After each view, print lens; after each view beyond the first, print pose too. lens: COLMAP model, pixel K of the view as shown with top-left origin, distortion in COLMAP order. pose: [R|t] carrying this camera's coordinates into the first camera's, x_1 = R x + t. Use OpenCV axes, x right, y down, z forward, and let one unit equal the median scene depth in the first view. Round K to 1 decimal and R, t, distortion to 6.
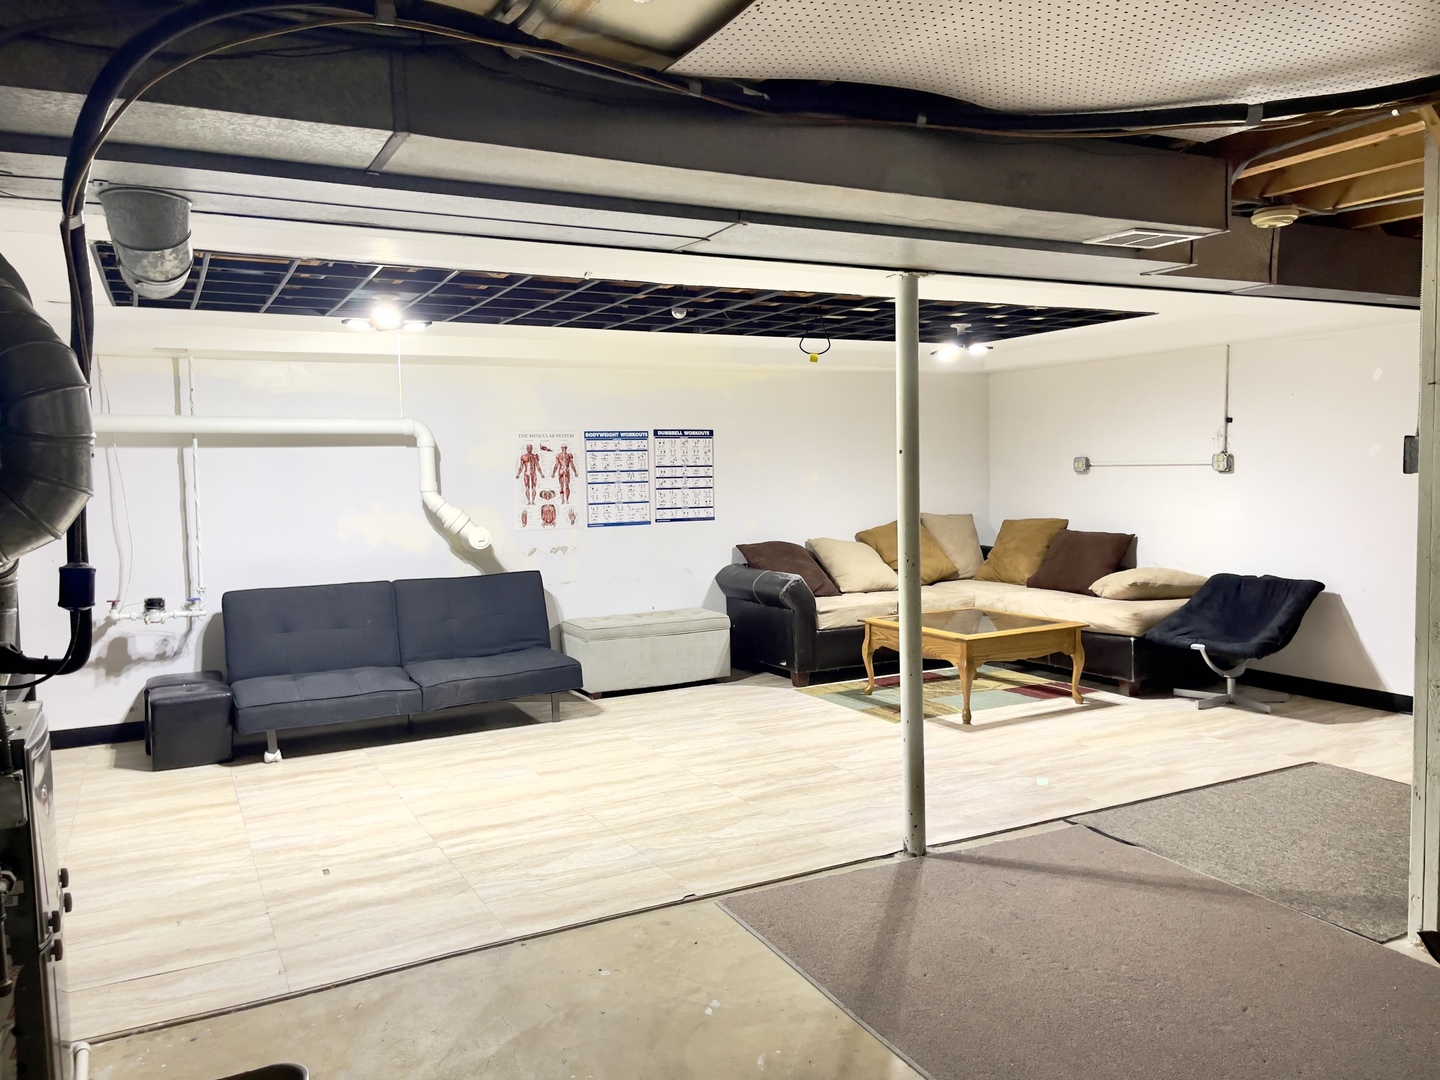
lens RADIAL K [[1090.9, 0, 724.7], [0, 1090.9, 545.6], [0, 0, 1]] dist [0.082022, -0.114359]
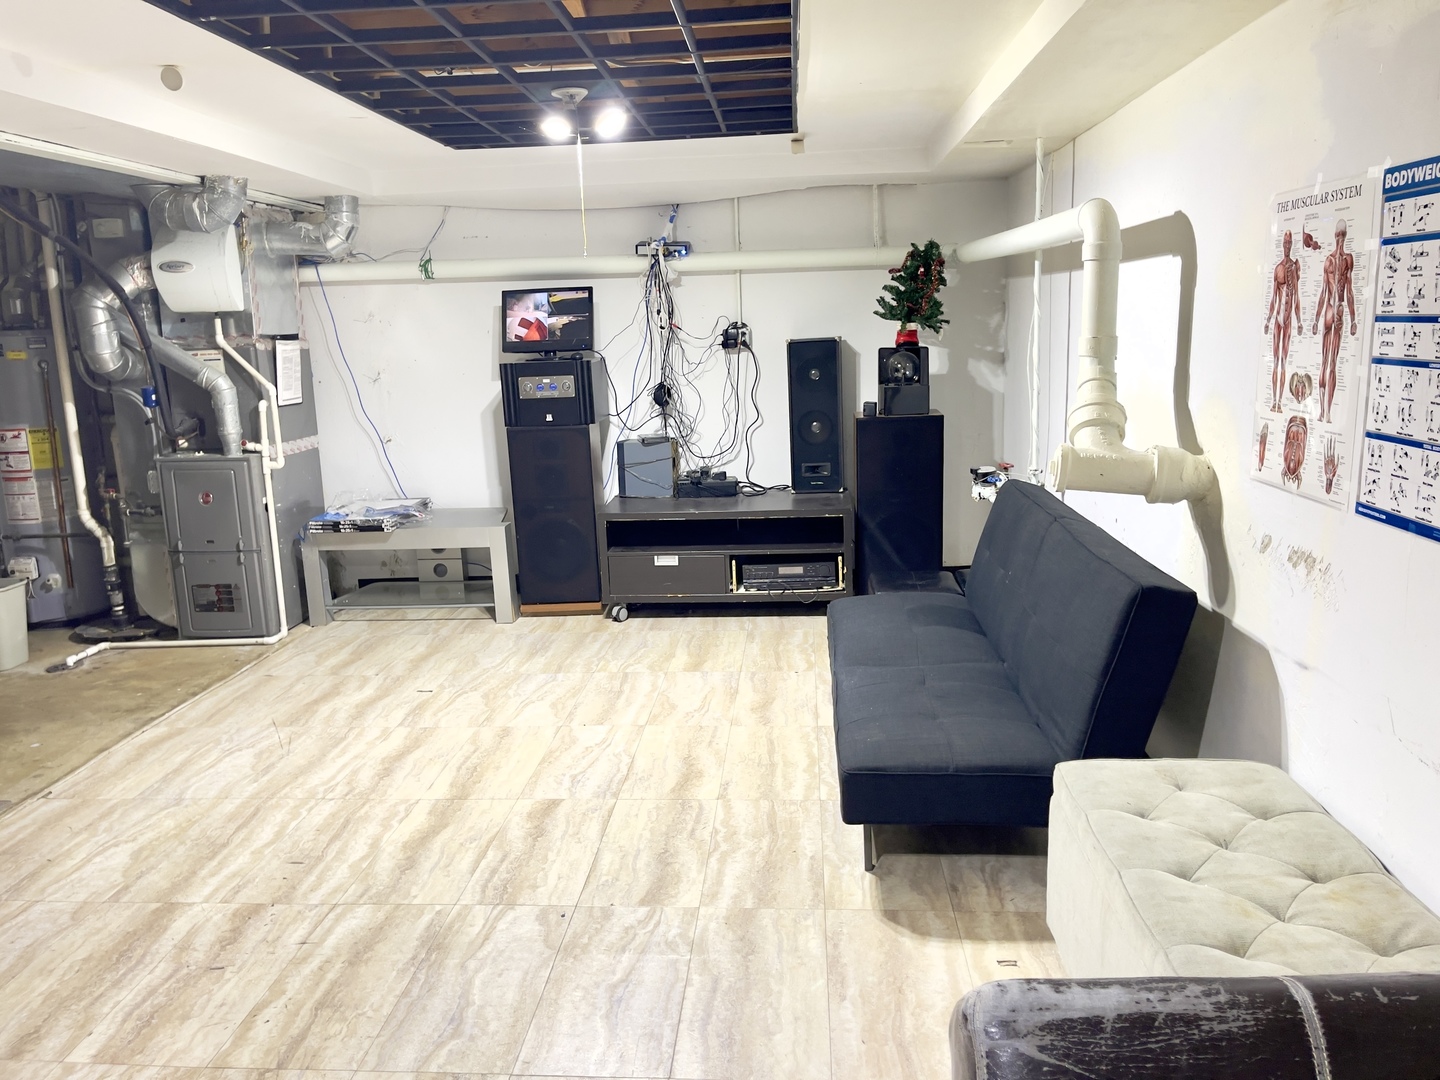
lens RADIAL K [[1090.6, 0, 706.0], [0, 1090.6, 543.6], [0, 0, 1]] dist [0.070161, -0.087755]
pose [[-0.541626, 0.207916, -0.814501, 0.255531], [-0.012748, 0.966787, 0.255267, -0.099688], [0.840523, 0.148643, -0.520986, 1.234658]]
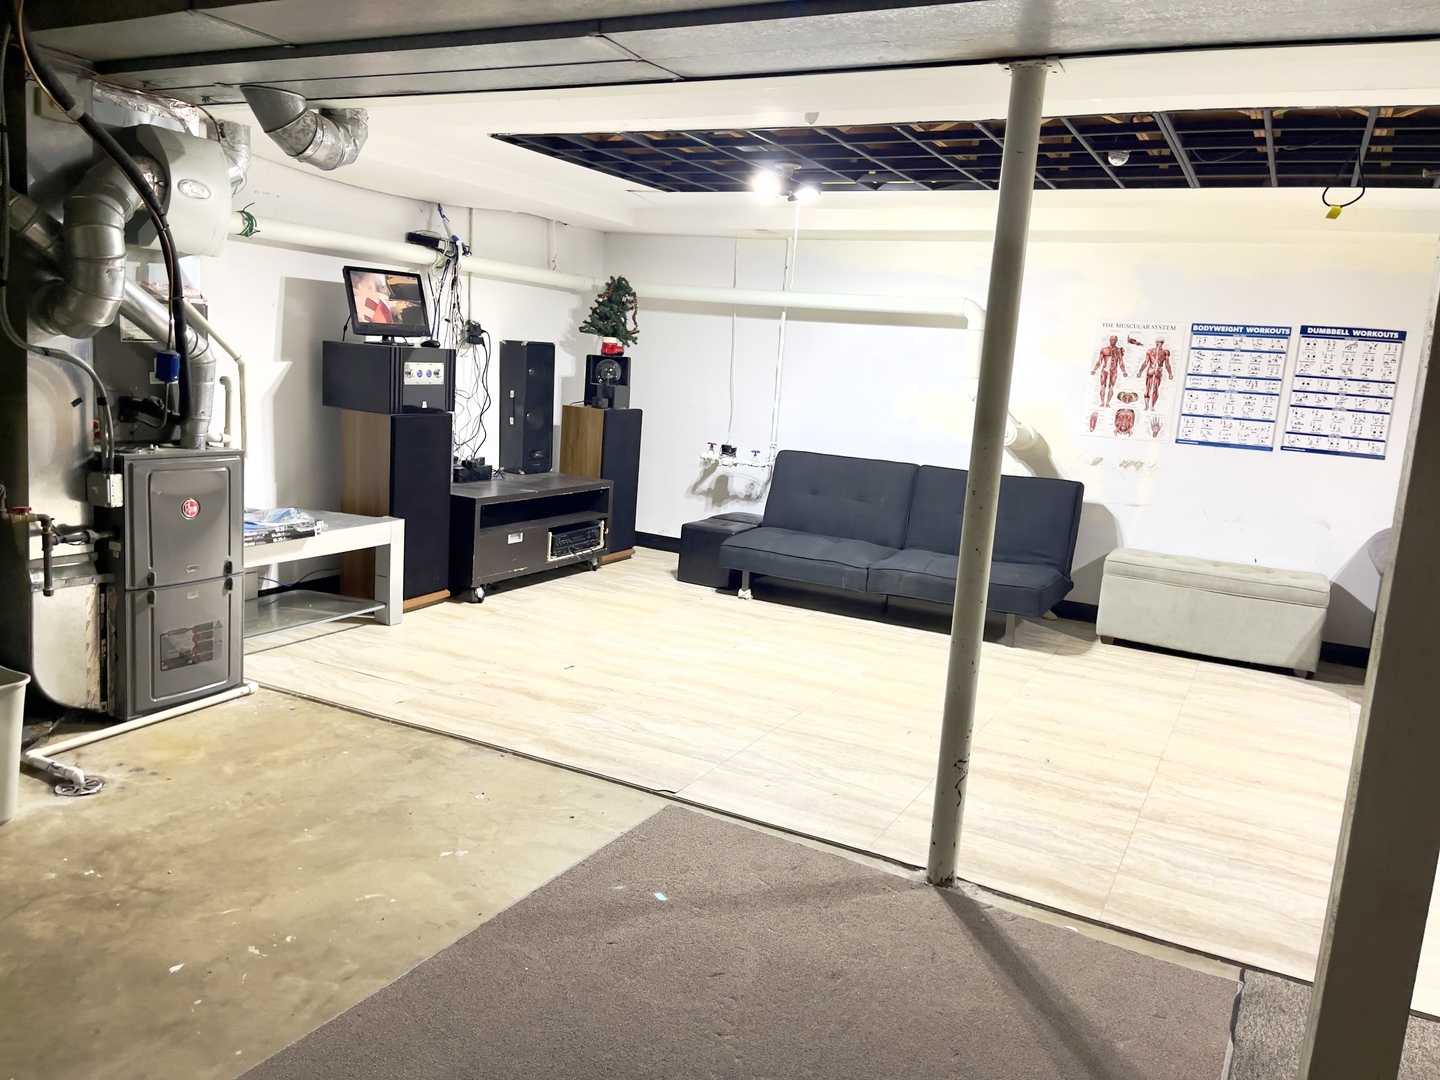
lens RADIAL K [[1090.6, 0, 706.0], [0, 1090.6, 543.6], [0, 0, 1]] dist [0.070161, -0.087755]
pose [[0.556120, 0.202809, -0.805977, 0.436578], [-0.139139, 0.978802, 0.150291, -0.021924], [0.819372, 0.028563, 0.572550, 0.301202]]
